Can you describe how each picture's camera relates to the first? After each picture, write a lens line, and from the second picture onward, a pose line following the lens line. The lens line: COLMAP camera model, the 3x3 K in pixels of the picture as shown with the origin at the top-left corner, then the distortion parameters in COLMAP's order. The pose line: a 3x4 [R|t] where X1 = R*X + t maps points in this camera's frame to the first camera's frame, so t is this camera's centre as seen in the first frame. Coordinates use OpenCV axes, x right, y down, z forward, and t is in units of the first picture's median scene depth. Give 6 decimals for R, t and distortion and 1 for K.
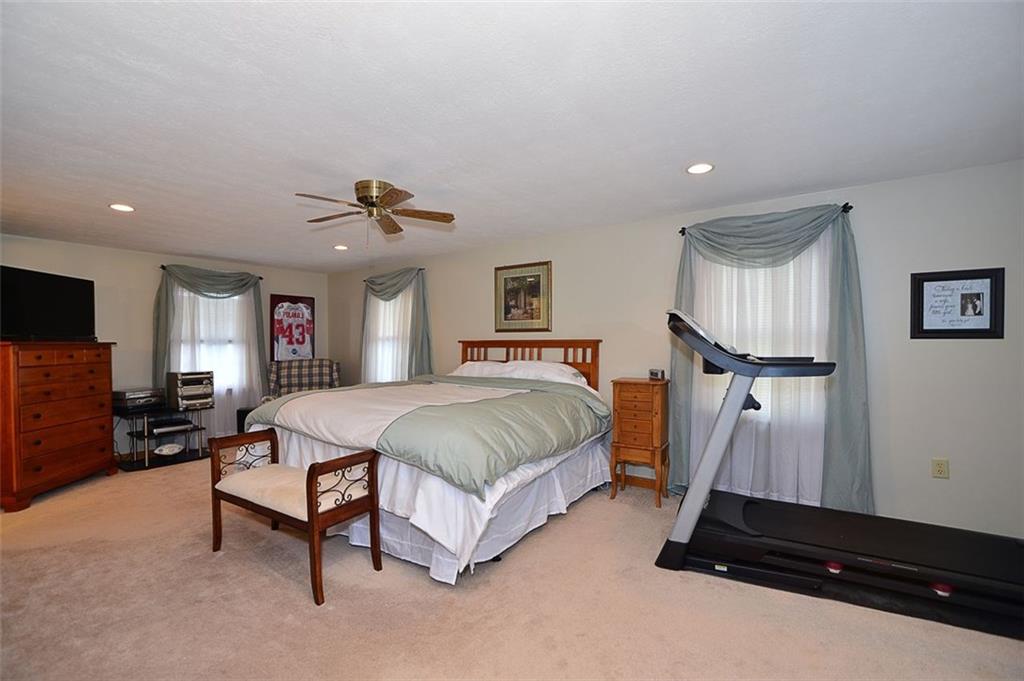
lens RADIAL K [[445.4, 0, 506.8], [0, 445.4, 346.3], [0, 0, 1]] dist [-0.070273, 0.022201]
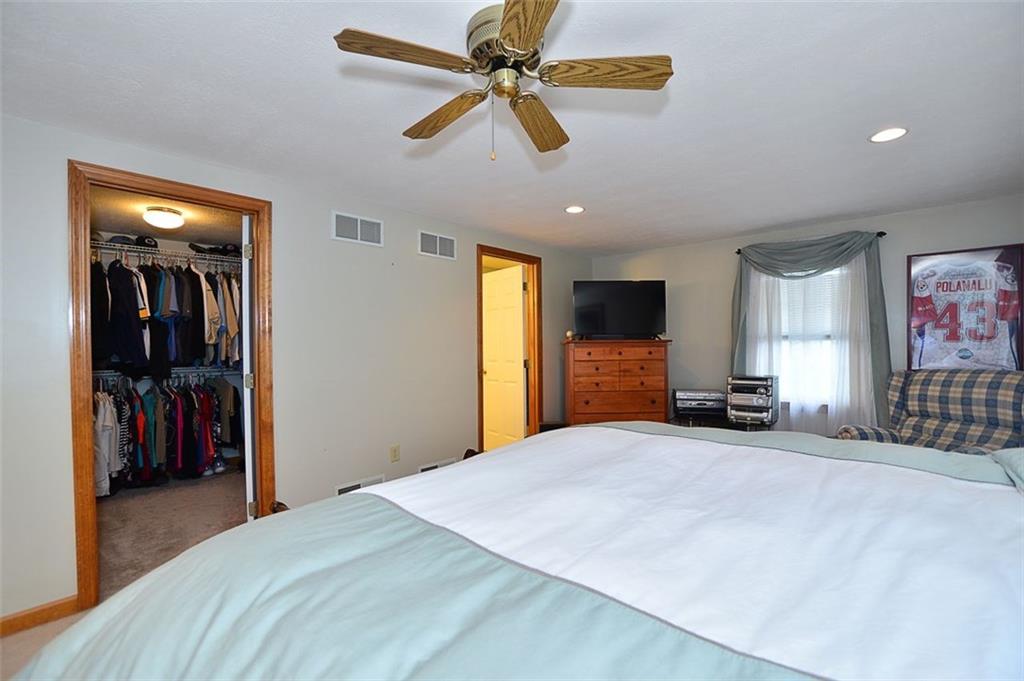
lens RADIAL K [[433.4, 0, 511.0], [0, 433.4, 346.1], [0, 0, 1]] dist [0.000055, -0.000018]
pose [[-0.048013, 0.005554, -0.998831, 0.084580], [0.000569, 0.999985, 0.005533, -0.000998], [0.998847, -0.000303, -0.048016, 0.563877]]
